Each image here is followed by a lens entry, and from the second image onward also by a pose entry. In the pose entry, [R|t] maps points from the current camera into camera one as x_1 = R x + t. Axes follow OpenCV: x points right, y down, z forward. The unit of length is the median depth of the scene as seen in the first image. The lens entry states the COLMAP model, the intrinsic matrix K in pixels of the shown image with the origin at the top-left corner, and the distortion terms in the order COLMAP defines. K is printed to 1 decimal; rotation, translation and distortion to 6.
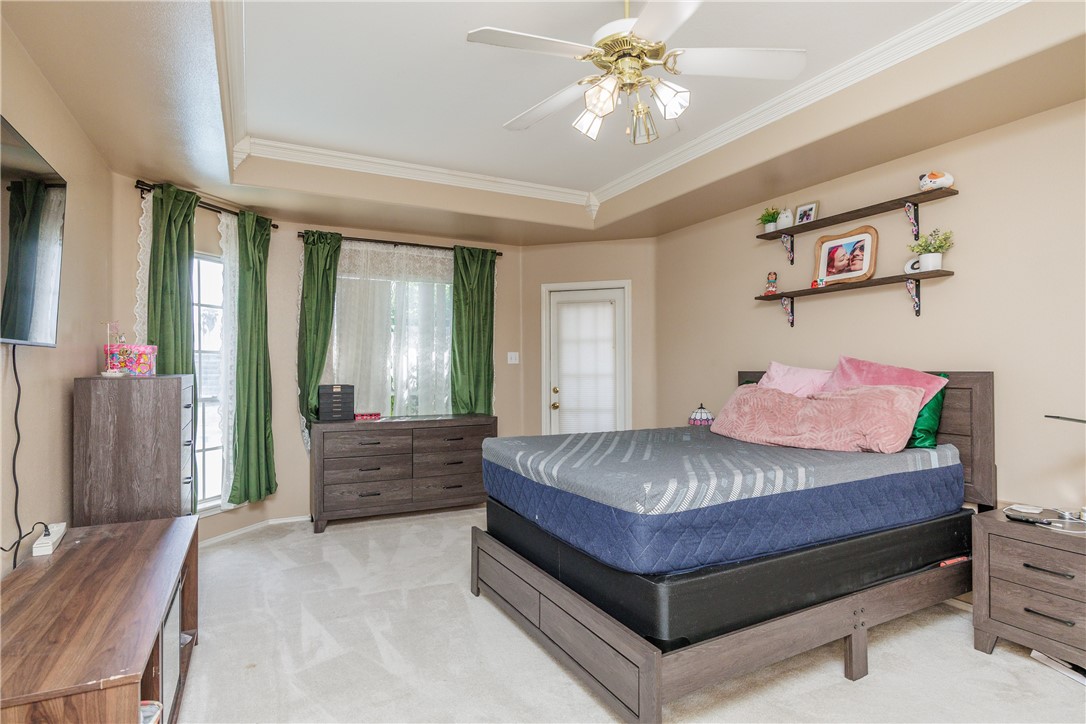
lens RADIAL K [[574.9, 0, 543.3], [0, 574.9, 364.2], [0, 0, 1]] dist [0.000134, 0.000353]
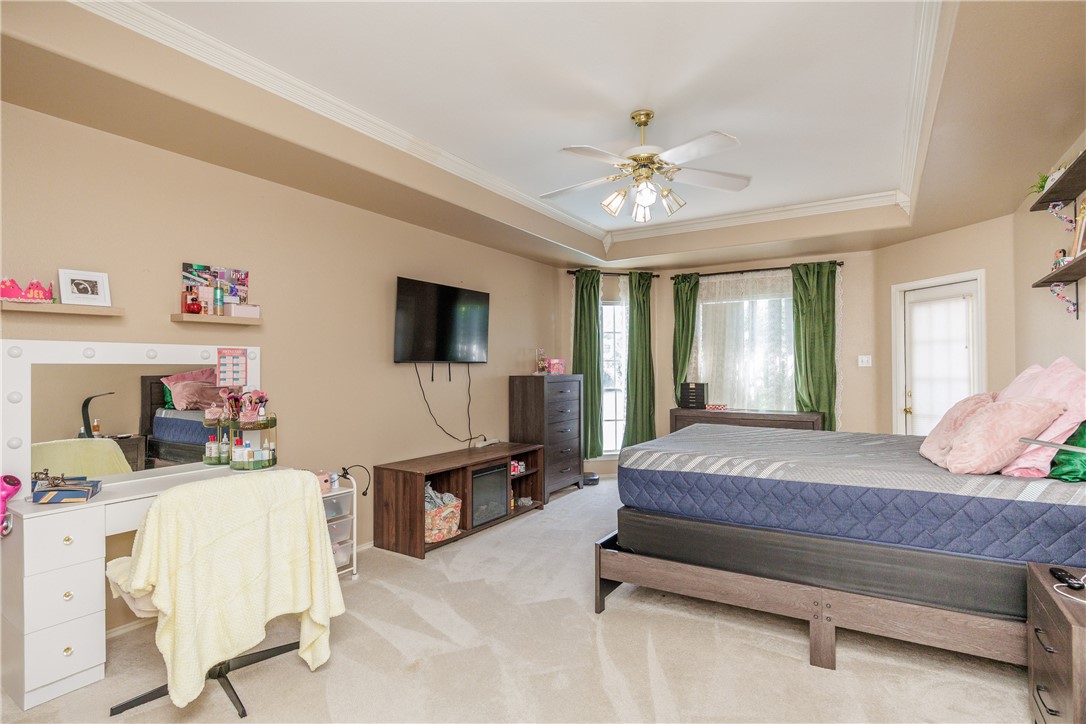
lens RADIAL K [[534.5, 0, 544.5], [0, 534.5, 361.9], [0, 0, 1]] dist [-0.009501, 0.001256]
pose [[0.514708, -0.010386, -0.857303, 0.527646], [0.006822, 0.999945, -0.008018, -0.005746], [0.857338, -0.001721, 0.514750, 0.027031]]
